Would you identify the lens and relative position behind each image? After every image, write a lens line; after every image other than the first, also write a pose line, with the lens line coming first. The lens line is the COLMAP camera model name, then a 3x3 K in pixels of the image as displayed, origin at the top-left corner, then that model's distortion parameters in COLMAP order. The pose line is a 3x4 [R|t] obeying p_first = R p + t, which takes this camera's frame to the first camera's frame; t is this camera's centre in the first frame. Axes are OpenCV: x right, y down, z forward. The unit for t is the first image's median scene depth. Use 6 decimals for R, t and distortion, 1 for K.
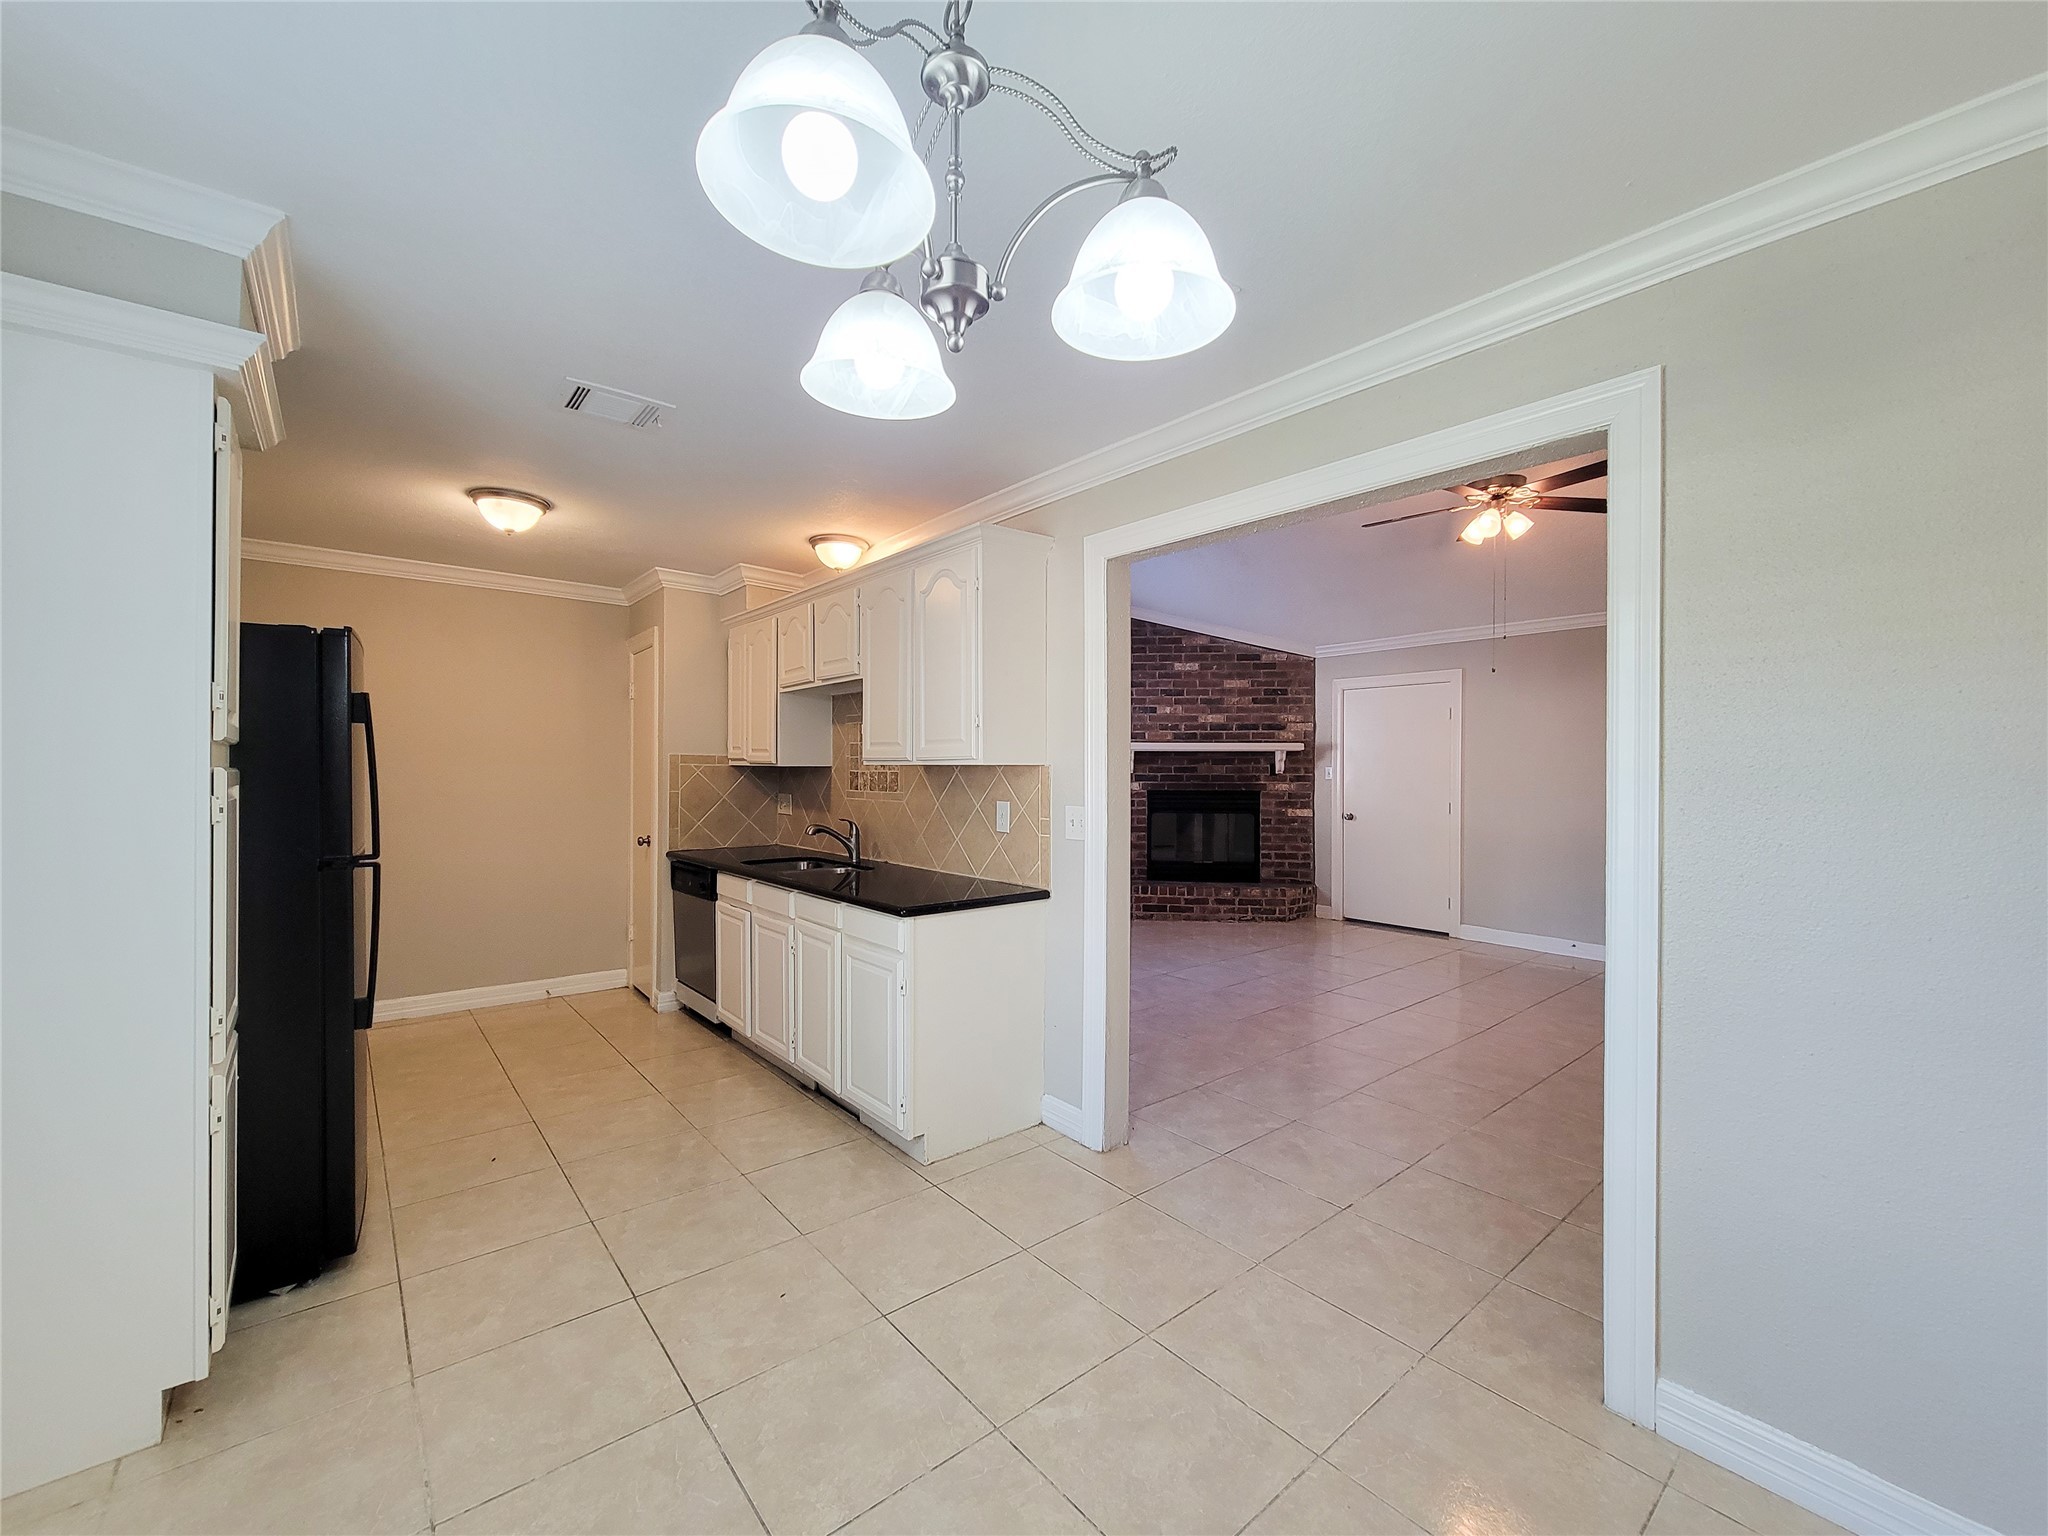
lens RADIAL K [[831.0, 0, 1024.2], [0, 831.0, 772.6], [0, 0, 1]] dist [0.005672, -0.004545]
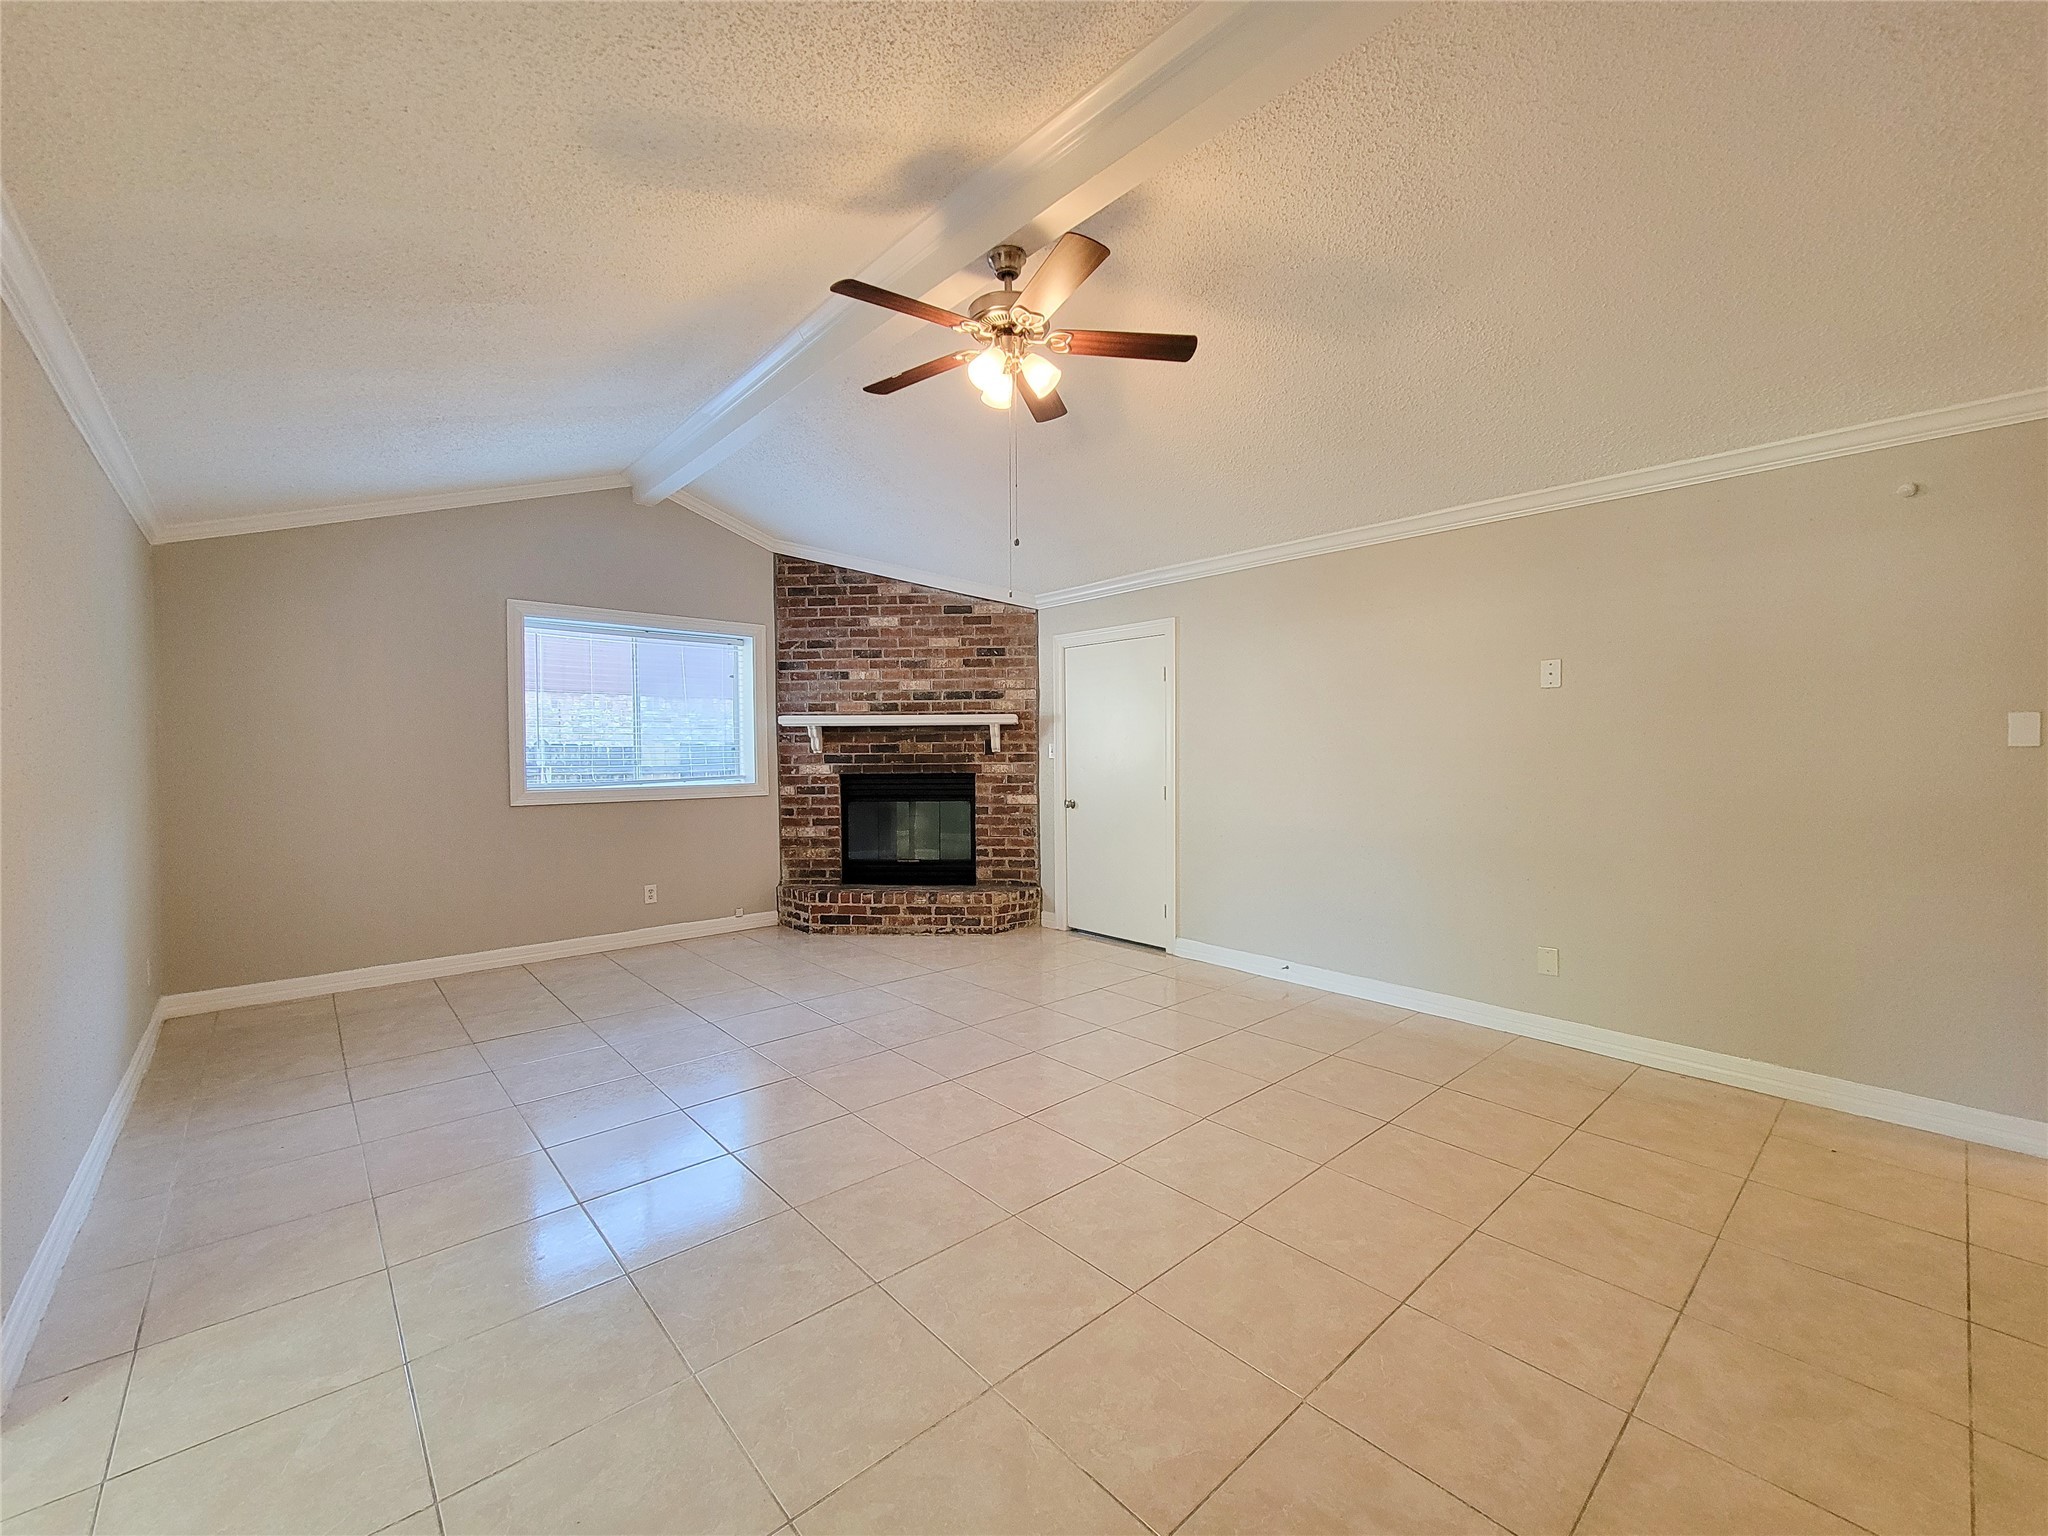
lens RADIAL K [[831.0, 0, 1024.2], [0, 831.0, 772.6], [0, 0, 1]] dist [0.005672, -0.004545]
pose [[0.999443, -0.011556, 0.031312, 0.307662], [0.010870, 0.999699, 0.021977, 0.003785], [-0.031556, -0.021625, 0.999268, 0.181006]]
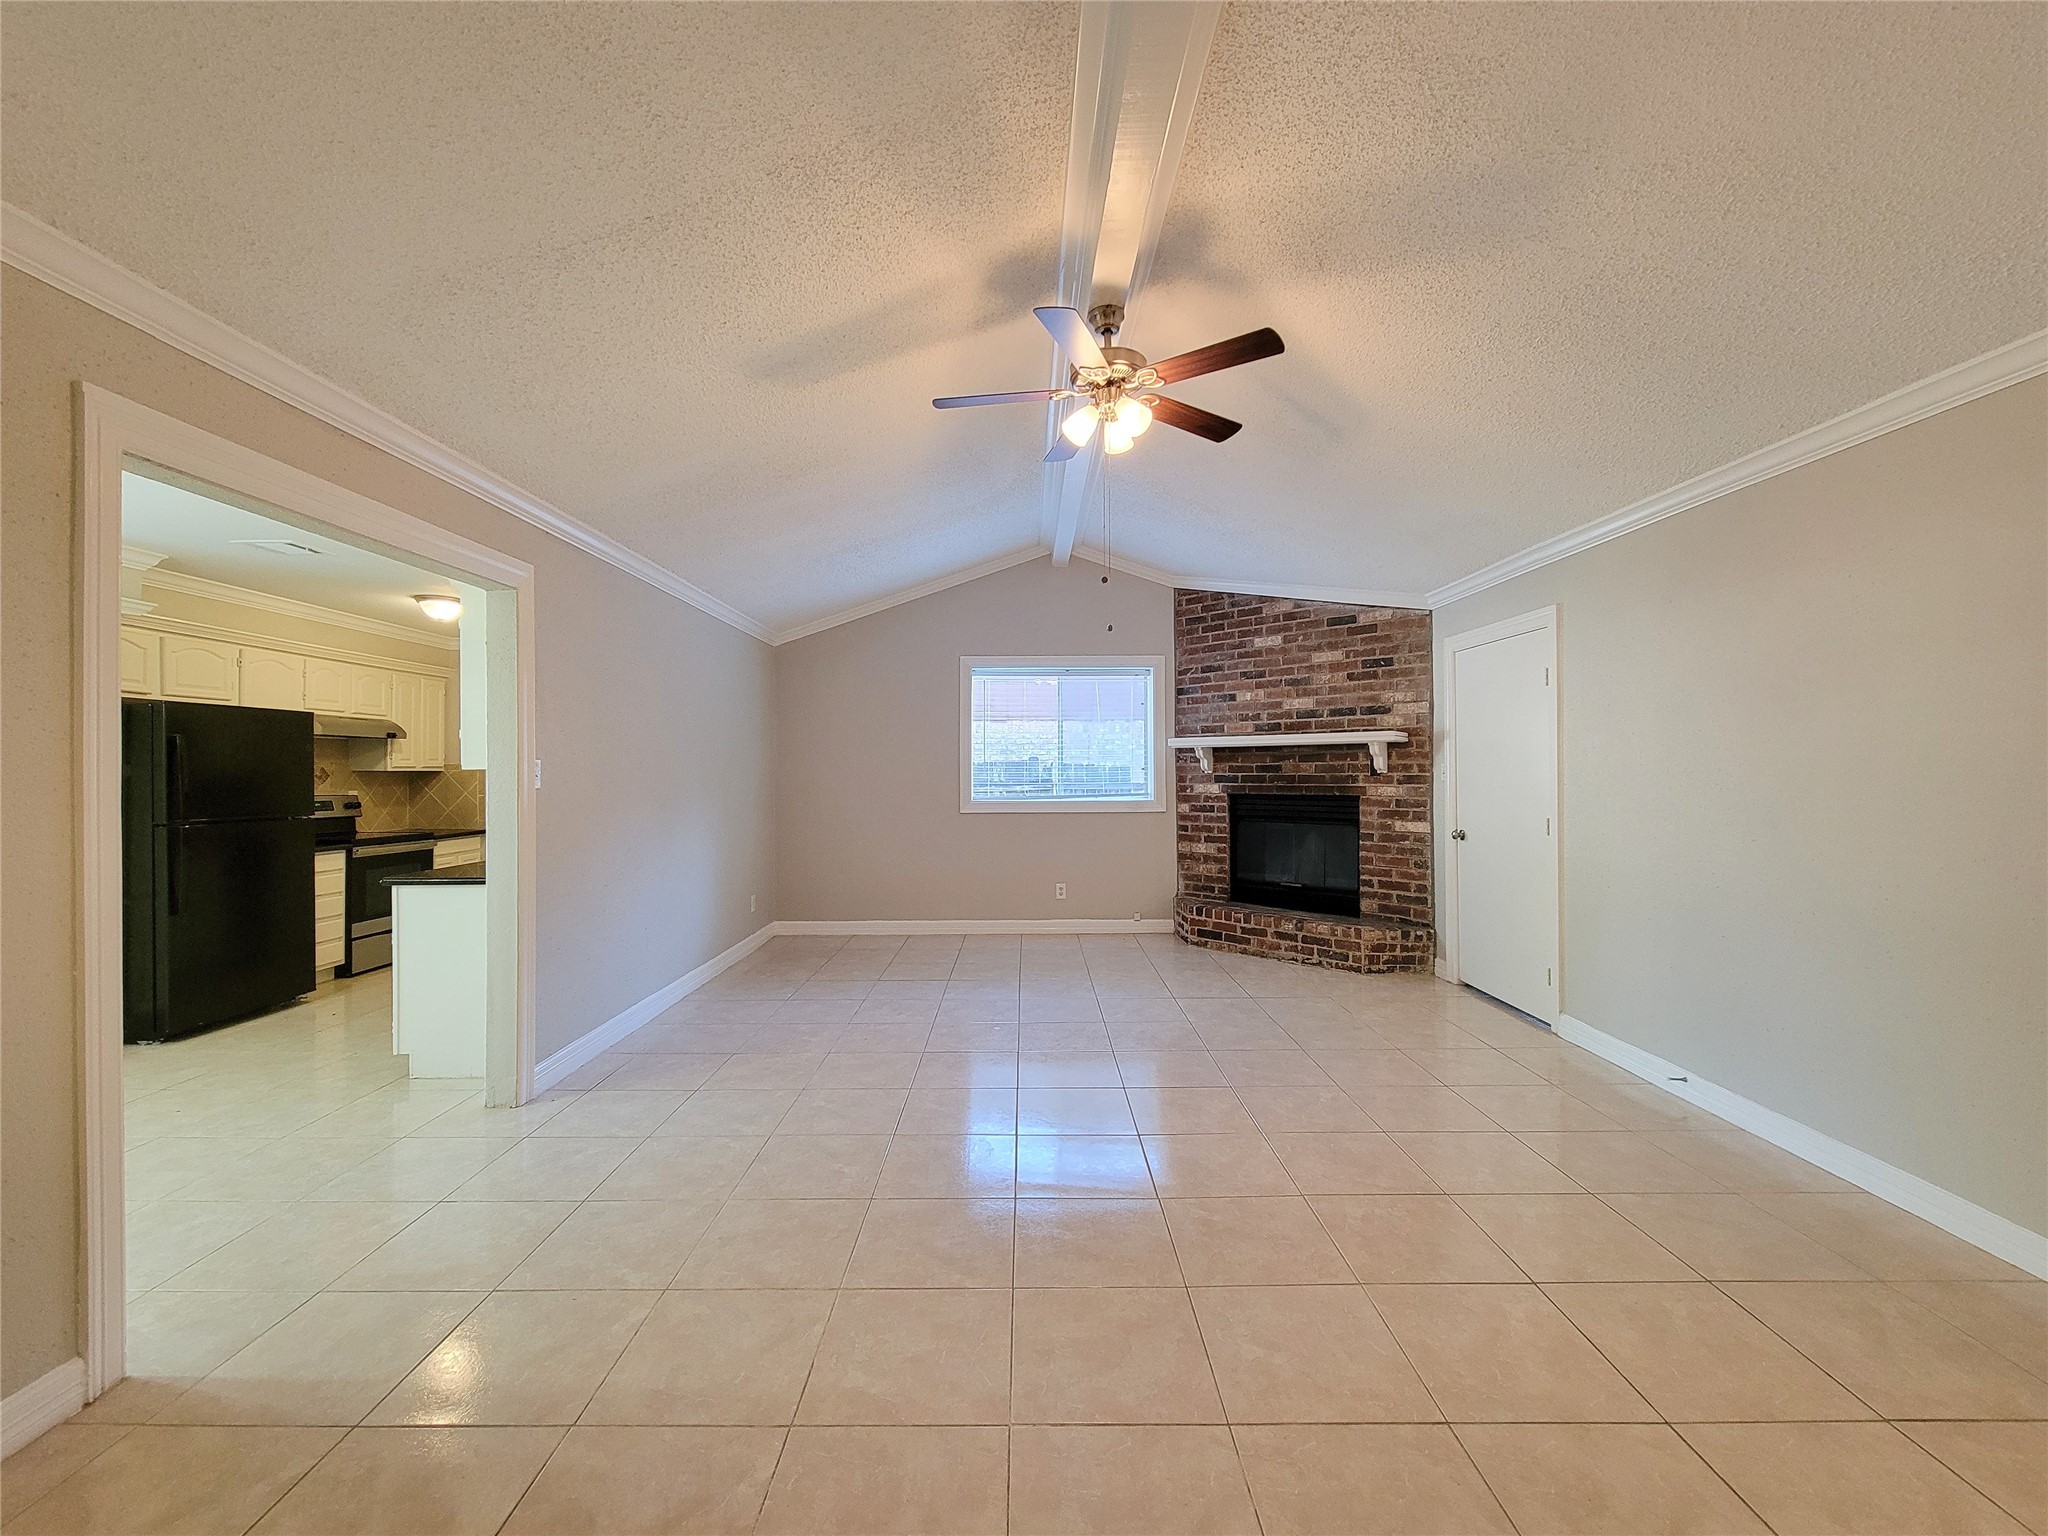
lens RADIAL K [[834.3, 0, 1024.0], [0, 834.3, 768.0], [0, 0, 1]] dist [0.002678, -0.004272]
pose [[0.768293, -0.009415, -0.640029, 0.535600], [0.004772, 0.999948, -0.008981, 0.002033], [0.640080, 0.003846, 0.768298, 0.225810]]
